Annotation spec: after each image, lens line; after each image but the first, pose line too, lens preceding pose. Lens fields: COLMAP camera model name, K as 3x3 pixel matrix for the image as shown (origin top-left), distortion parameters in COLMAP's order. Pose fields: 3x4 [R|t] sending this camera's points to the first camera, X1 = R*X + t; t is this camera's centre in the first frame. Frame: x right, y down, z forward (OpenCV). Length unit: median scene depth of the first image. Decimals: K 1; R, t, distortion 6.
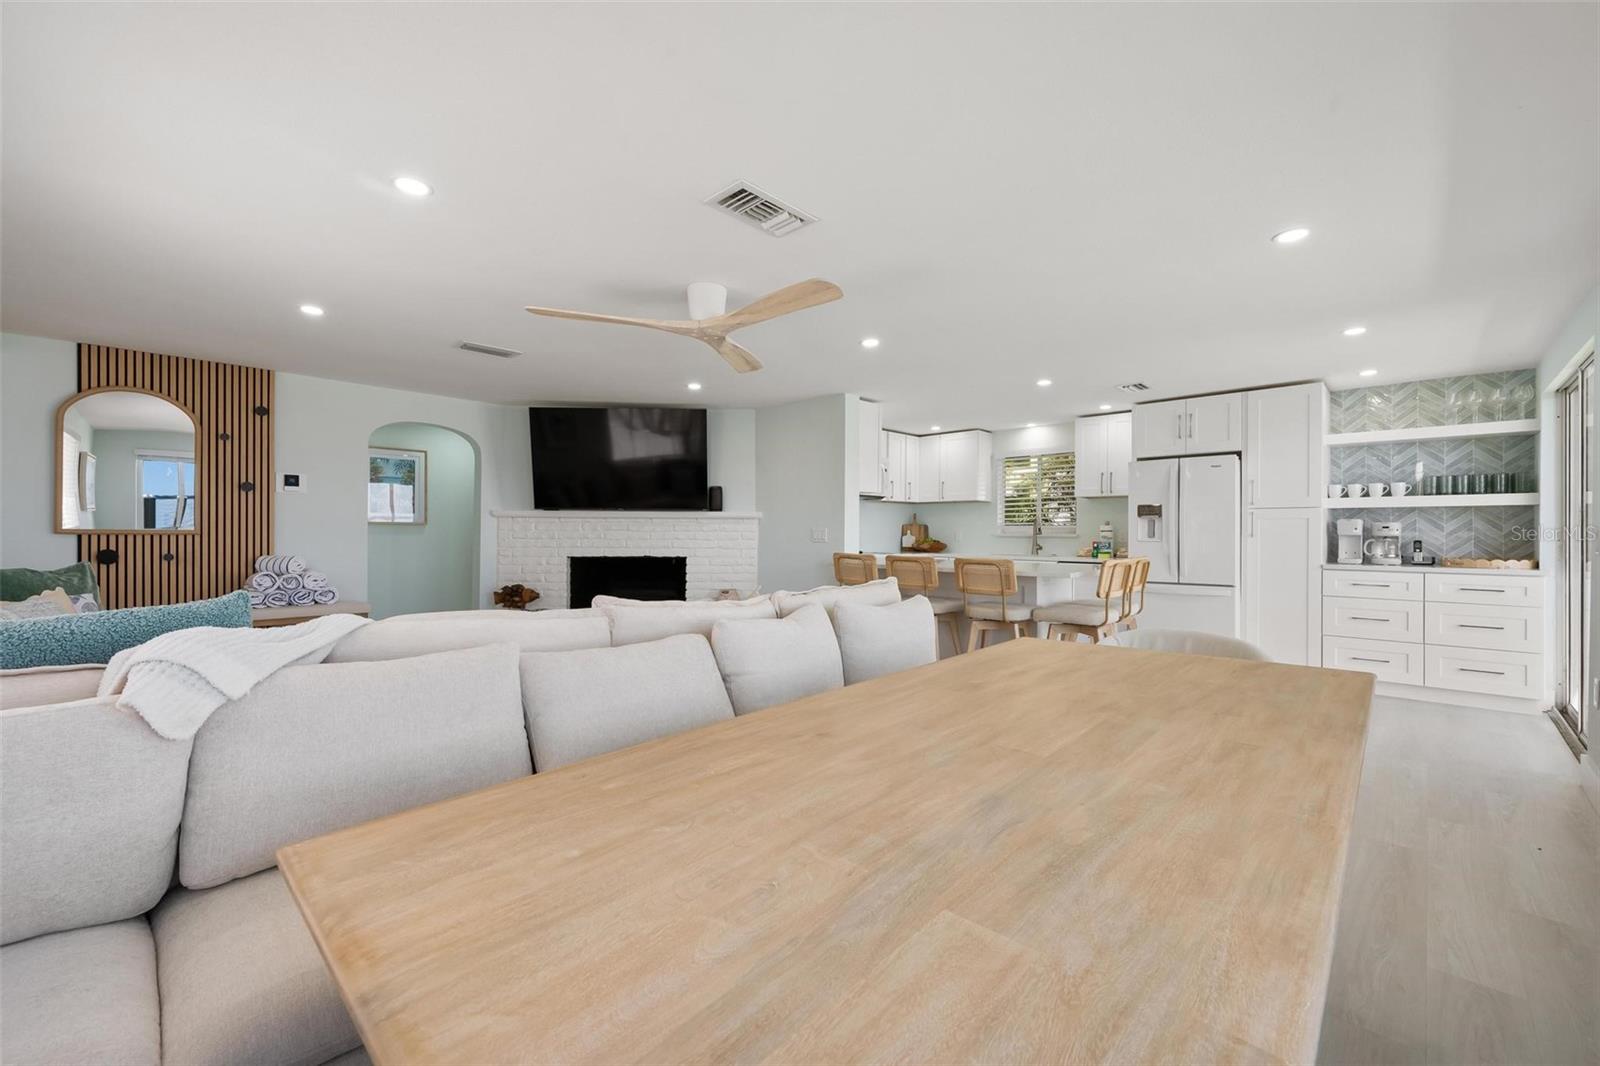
lens RADIAL K [[668.0, 0, 800.8], [0, 668.0, 529.5], [0, 0, 1]] dist [0.010928, -0.000246]
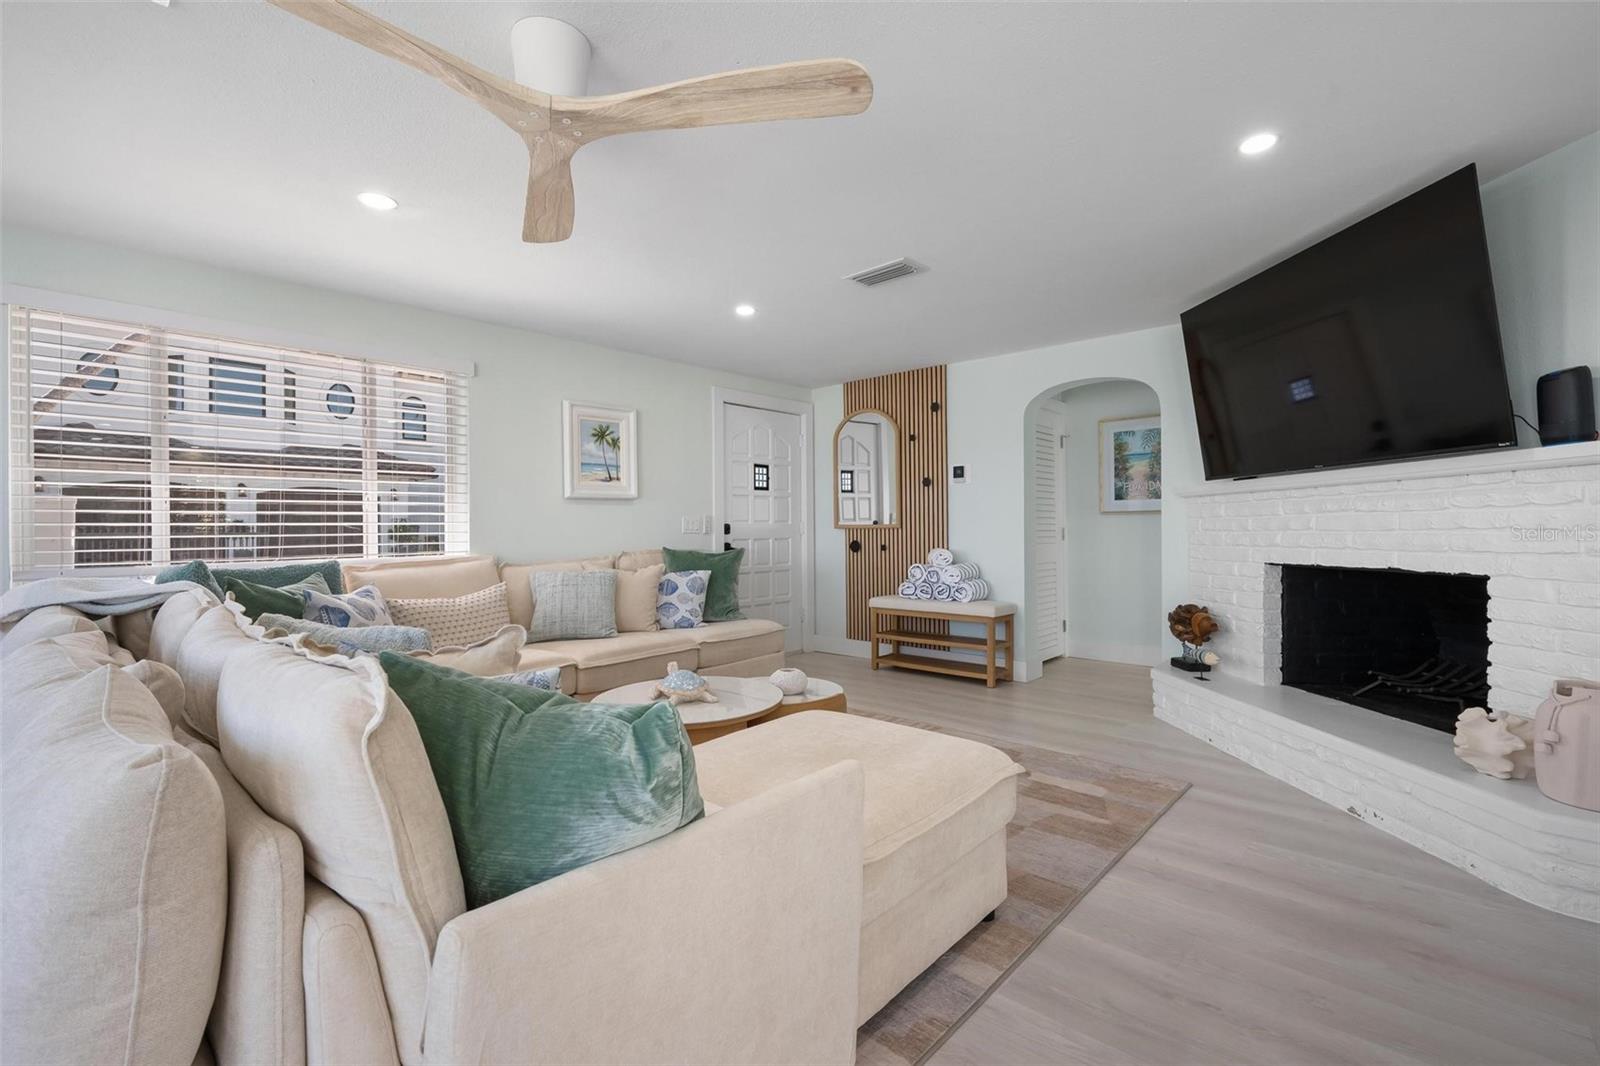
lens RADIAL K [[714.7, 0, 804.7], [0, 714.7, 536.8], [0, 0, 1]] dist [0.001779, 0.000323]
pose [[0.029596, -0.000519, -0.999562, 0.218803], [0.010342, 0.999946, -0.000213, 0.015283], [0.999508, -0.010331, 0.029600, 0.606118]]
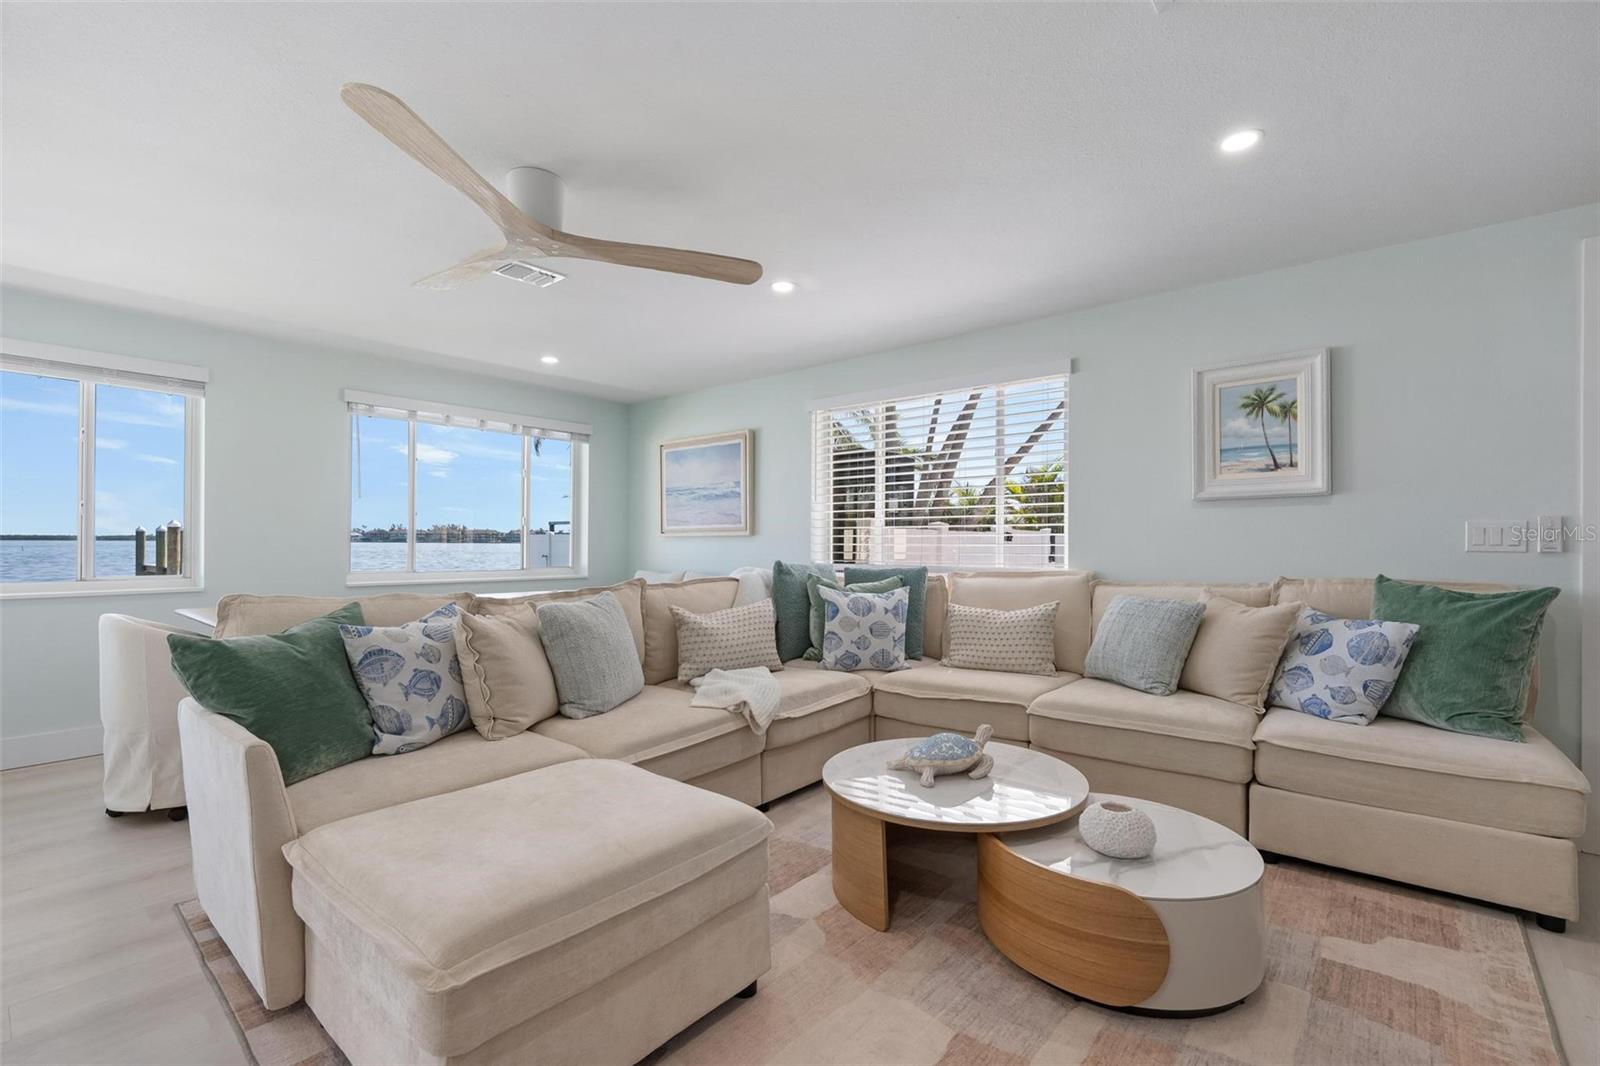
lens RADIAL K [[698.7, 0, 805.7], [0, 698.7, 537.3], [0, 0, 1]] dist [0.000097, -0.000239]
pose [[-0.998324, -0.010198, -0.056974, -0.182325], [-0.009818, 0.999928, -0.006931, 0.008159], [0.057041, -0.006360, -0.998352, 0.889560]]
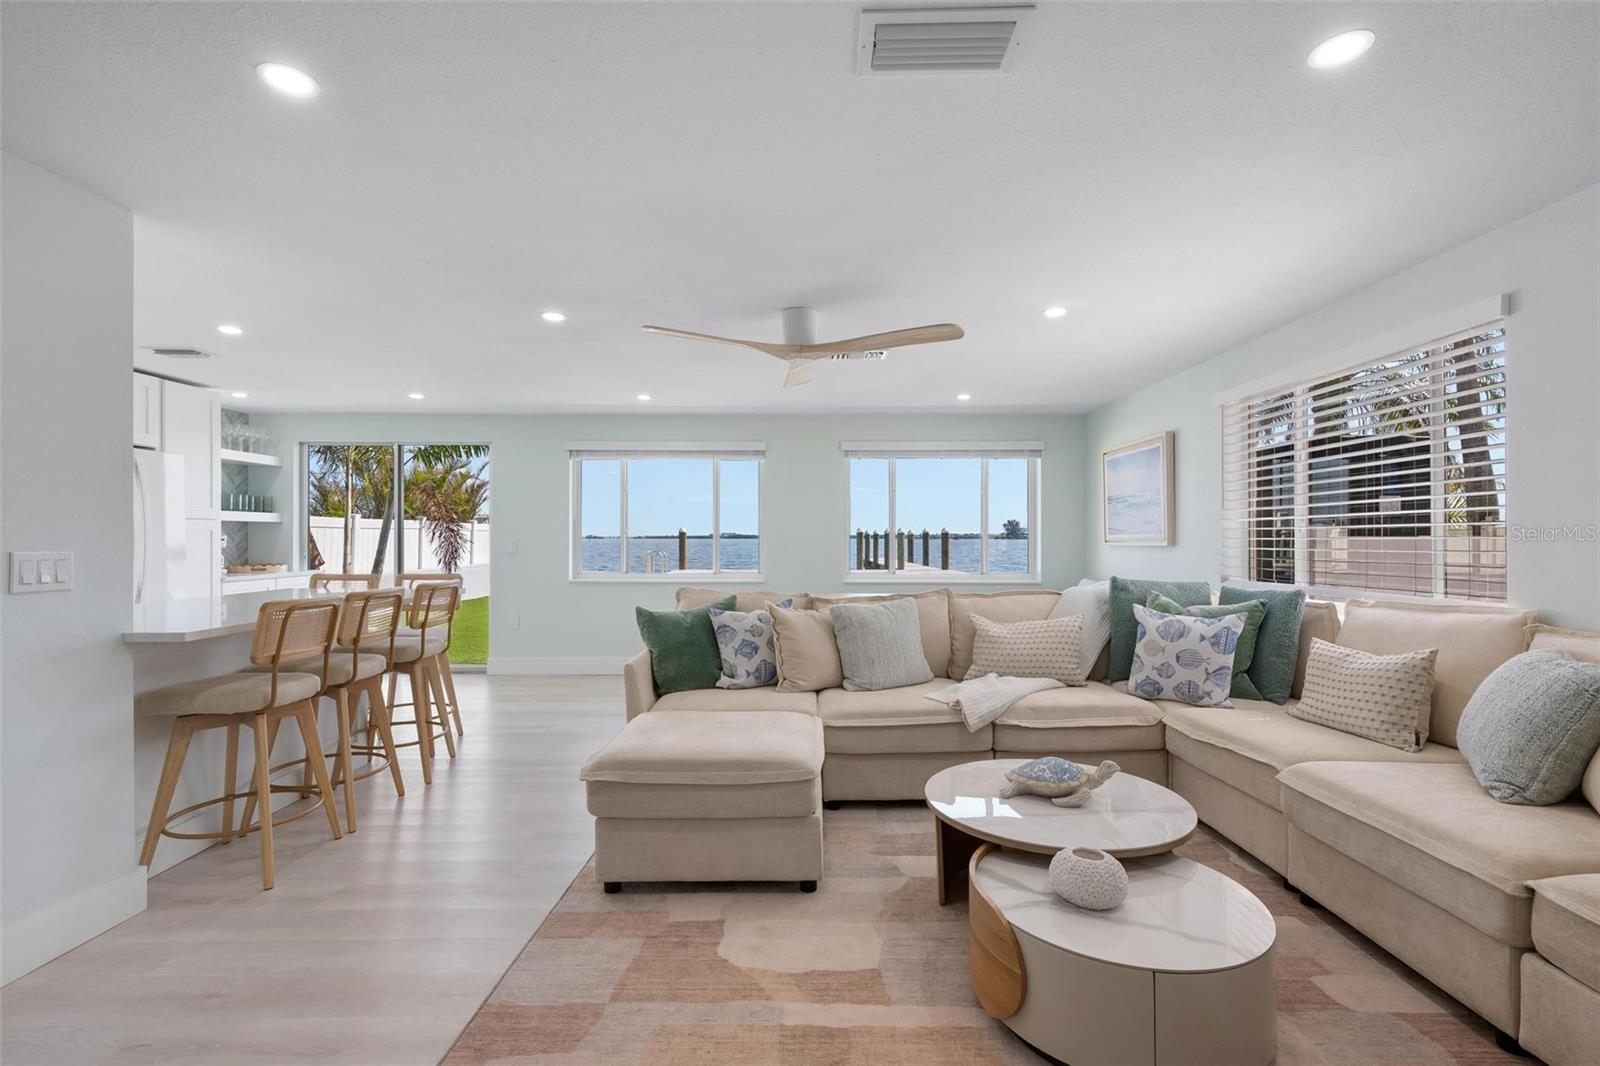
lens RADIAL K [[714.7, 0, 804.7], [0, 714.7, 536.8], [0, 0, 1]] dist [0.001779, 0.000323]
pose [[-0.680521, -0.002654, 0.732724, -0.459156], [-0.001623, 0.999996, 0.002114, -0.009757], [-0.732727, 0.000249, -0.680522, 0.883251]]
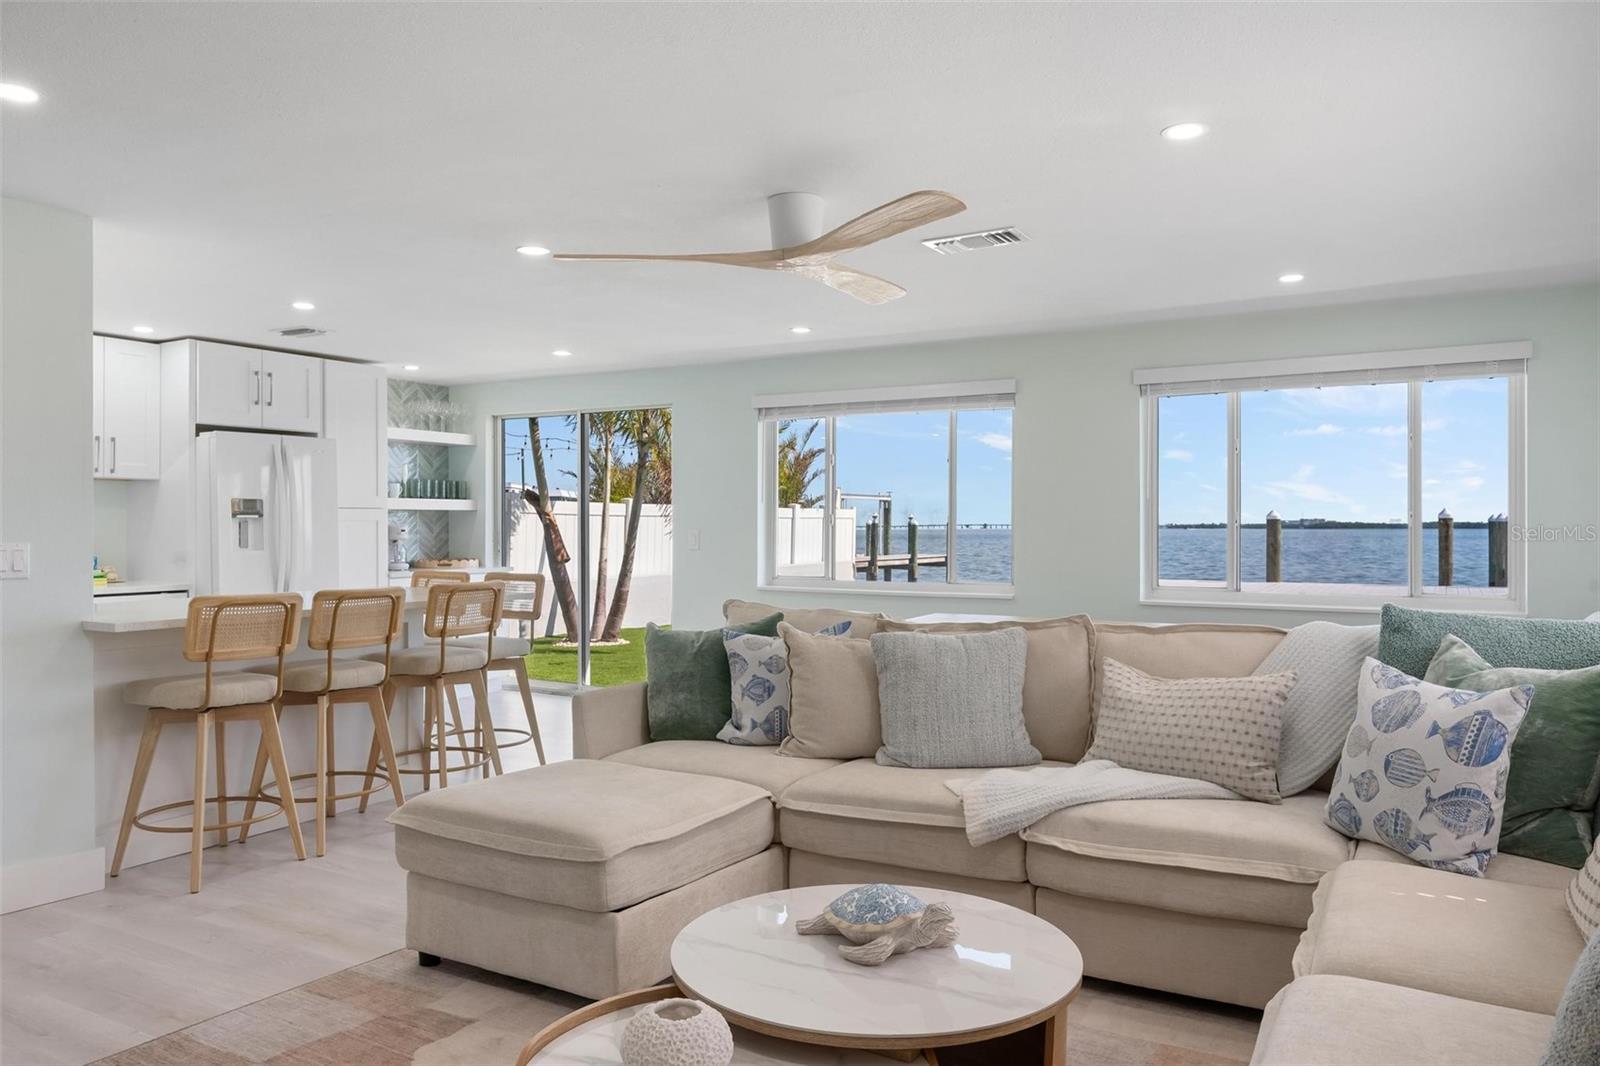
lens RADIAL K [[1112.8, 0, 807.5], [0, 1112.8, 530.4], [0, 0, 1]] dist [-0.003879, 0.002097]
pose [[-0.217577, -0.006295, 0.976023, -0.620098], [0.000136, 0.999979, 0.006479, -0.011598], [-0.976043, 0.001542, -0.217572, 0.638345]]
